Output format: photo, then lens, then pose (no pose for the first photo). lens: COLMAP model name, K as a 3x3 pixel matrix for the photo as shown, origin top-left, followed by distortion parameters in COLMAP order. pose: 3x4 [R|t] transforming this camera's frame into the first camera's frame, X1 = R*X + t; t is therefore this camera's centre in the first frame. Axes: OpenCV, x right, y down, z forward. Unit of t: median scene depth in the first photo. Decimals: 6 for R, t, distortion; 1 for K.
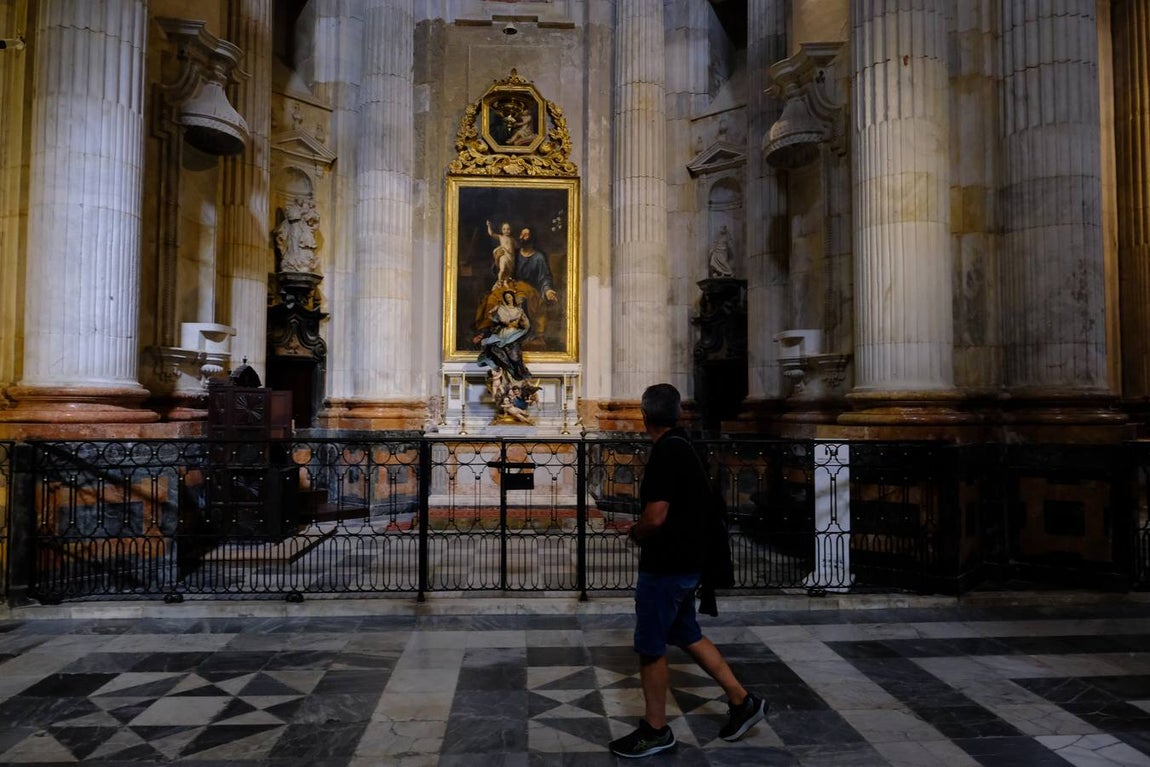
lens RADIAL K [[763.1, 0, 574.8], [0, 763.1, 398.2], [0, 0, 1]] dist [-0.042824, 0.001828]
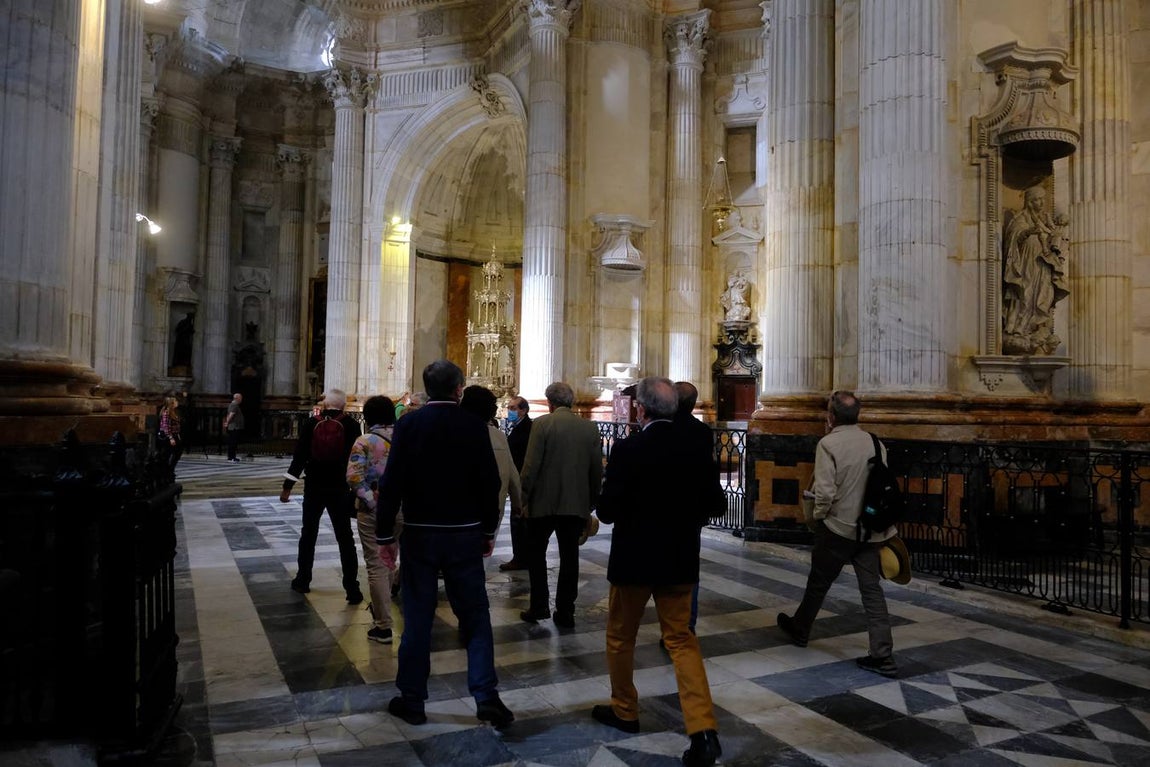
lens RADIAL K [[781.9, 0, 570.8], [0, 781.9, 382.0], [0, 0, 1]] dist [-0.015939, 0.007836]
pose [[0.394589, -0.023974, -0.918545, 0.915980], [-0.002608, 0.999626, -0.027211, 0.003267], [0.918854, 0.013133, 0.394379, 0.067726]]
